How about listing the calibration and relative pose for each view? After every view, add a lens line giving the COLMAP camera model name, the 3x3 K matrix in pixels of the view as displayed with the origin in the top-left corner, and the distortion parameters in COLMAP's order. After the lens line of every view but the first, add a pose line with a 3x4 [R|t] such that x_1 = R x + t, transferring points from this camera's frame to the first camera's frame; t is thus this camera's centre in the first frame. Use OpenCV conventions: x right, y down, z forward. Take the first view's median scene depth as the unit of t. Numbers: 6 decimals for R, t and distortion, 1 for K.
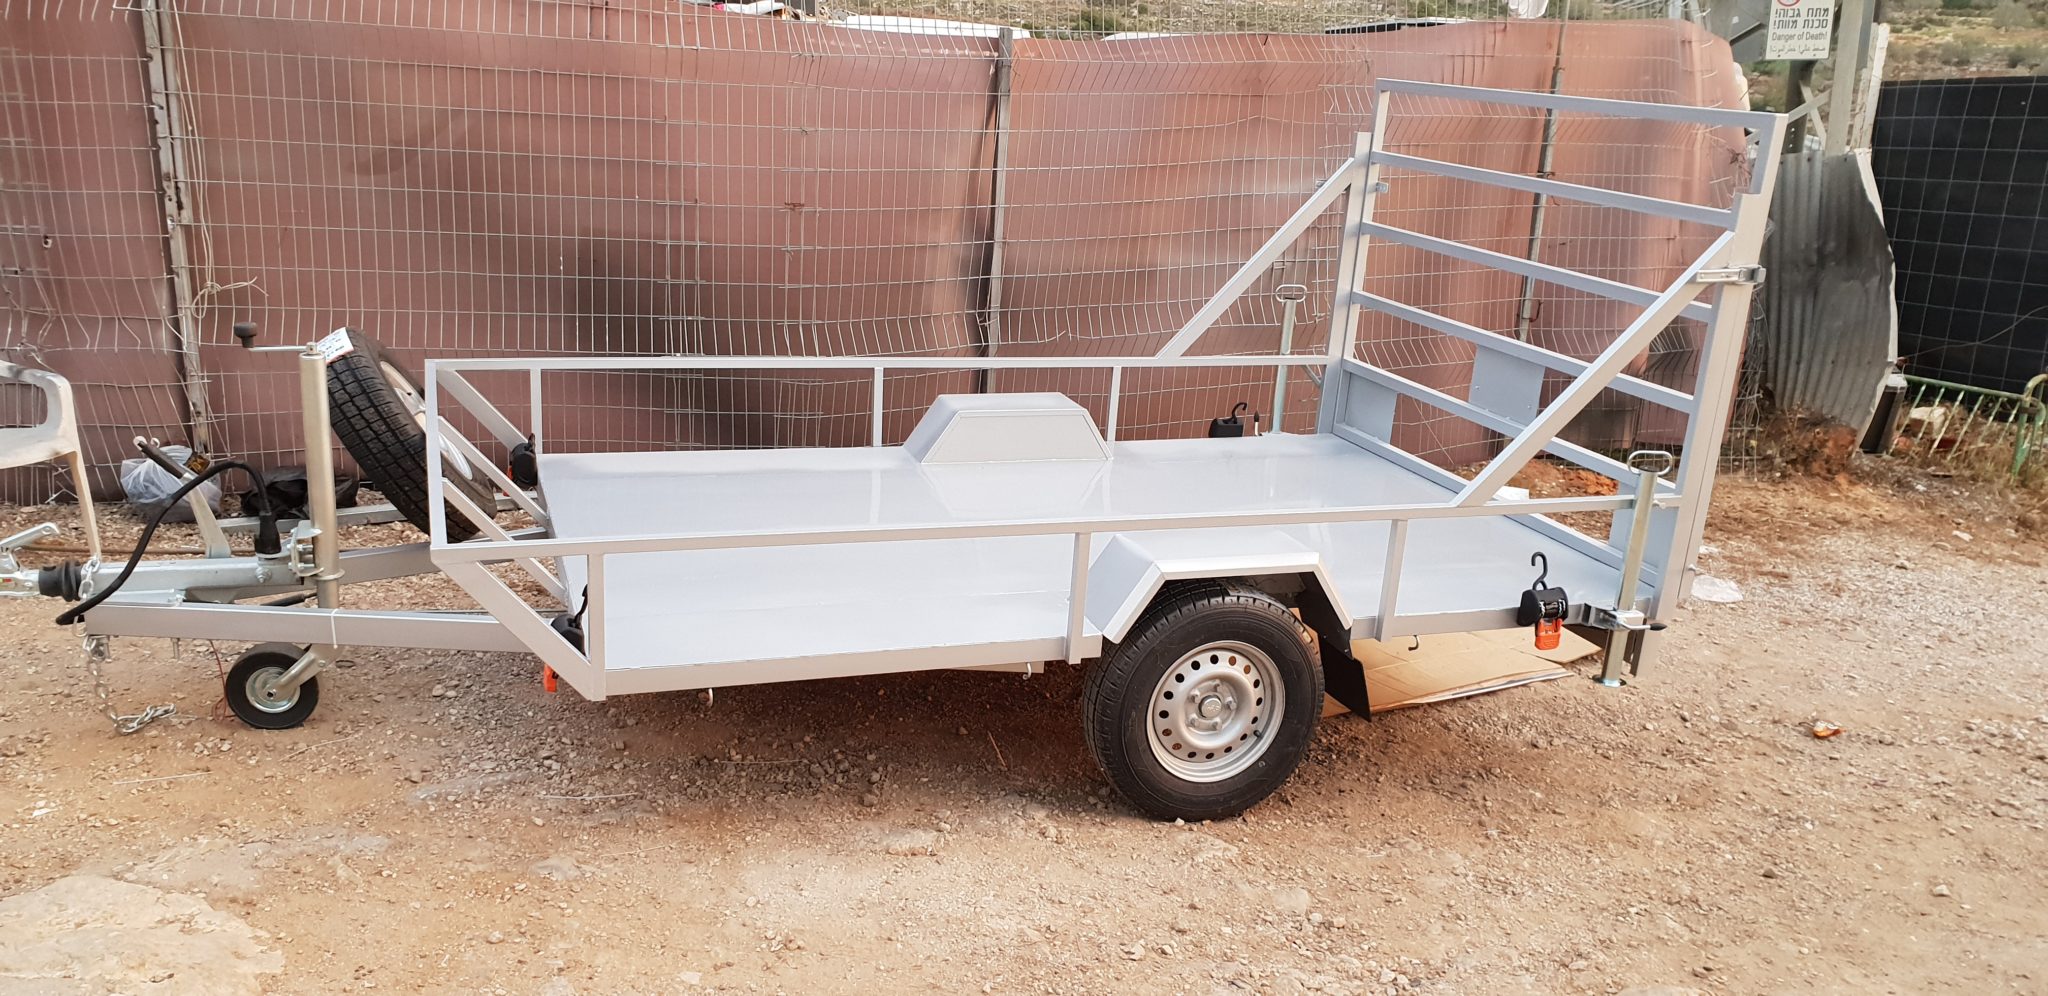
lens RADIAL K [[1583.7, 0, 1024.0], [0, 1583.7, 498.0], [0, 0, 1]] dist [-0.001588, -0.003218]
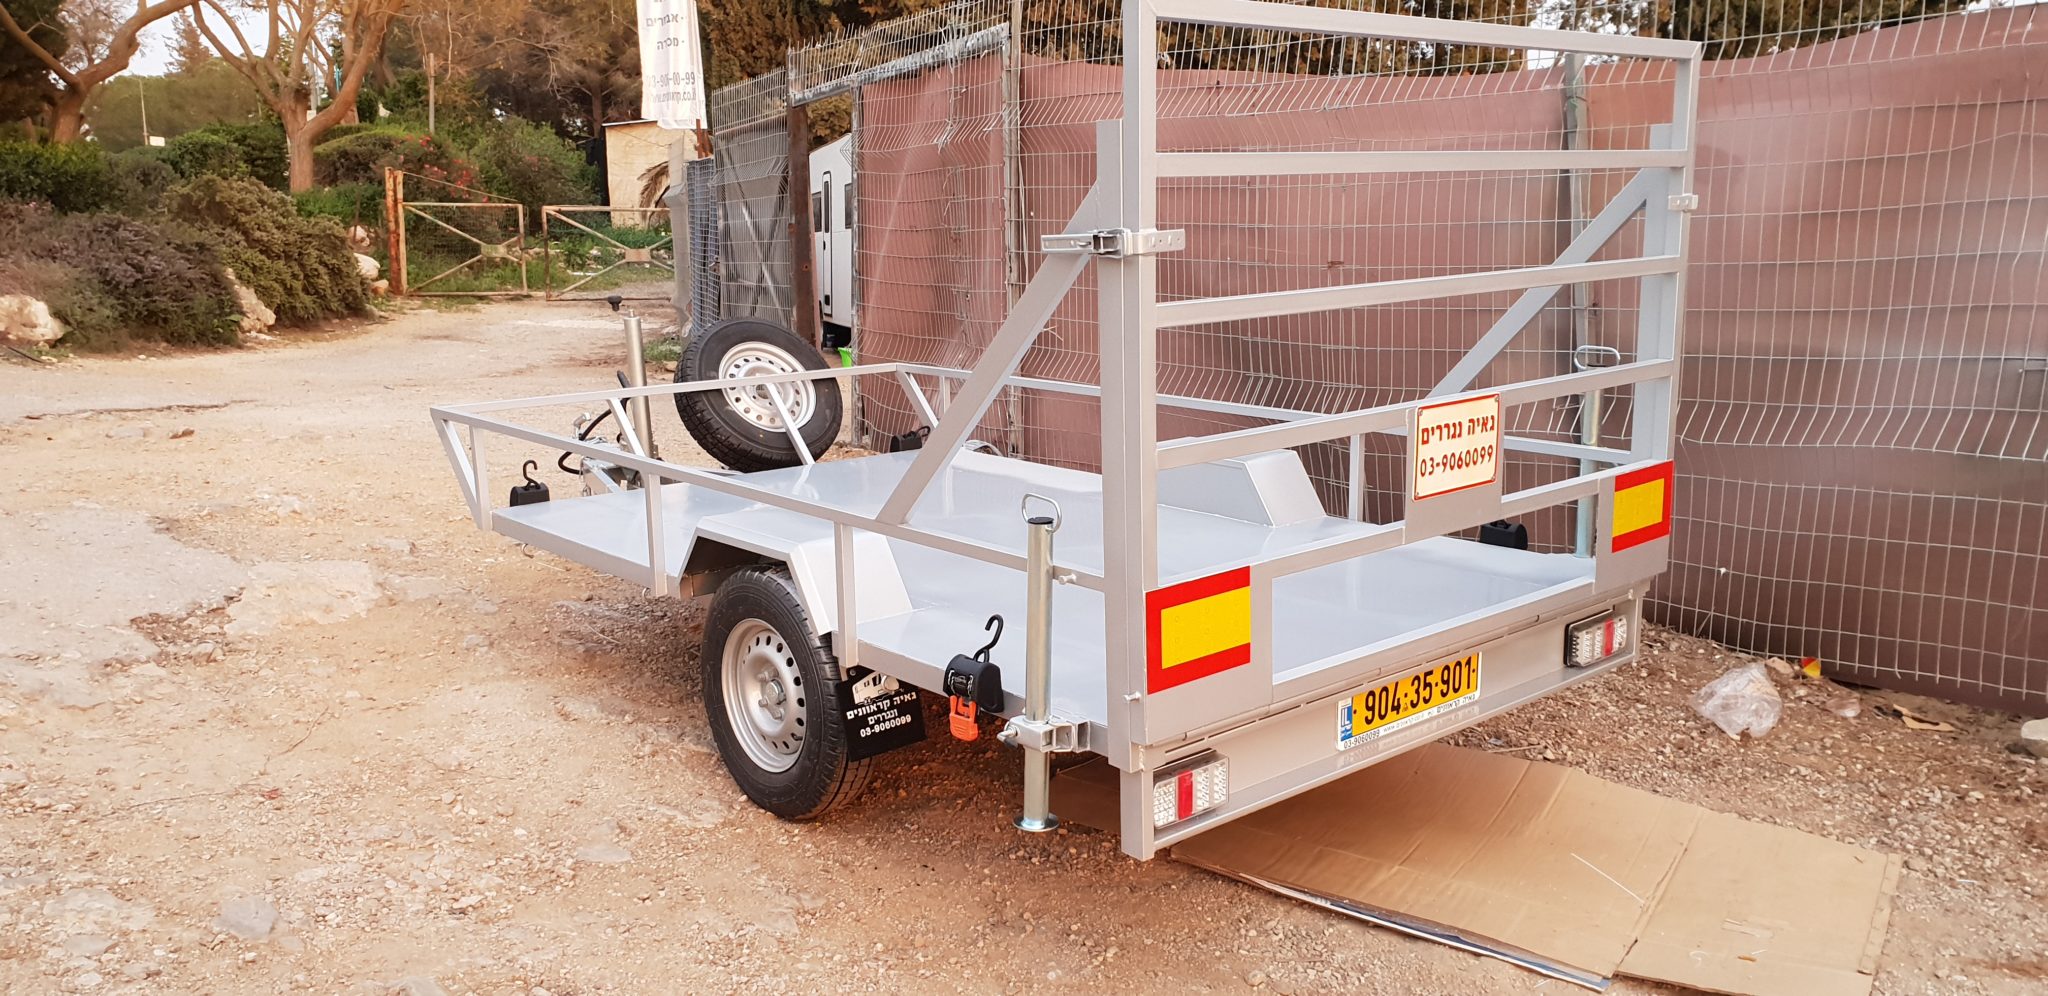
lens RADIAL K [[1583.7, 0, 1024.0], [0, 1583.7, 498.0], [0, 0, 1]] dist [-0.001588, -0.003218]
pose [[0.363268, 0.109260, -0.925256, 1.066731], [-0.225679, 0.973844, 0.026393, -0.044345], [0.903939, 0.199223, 0.378424, 0.753053]]
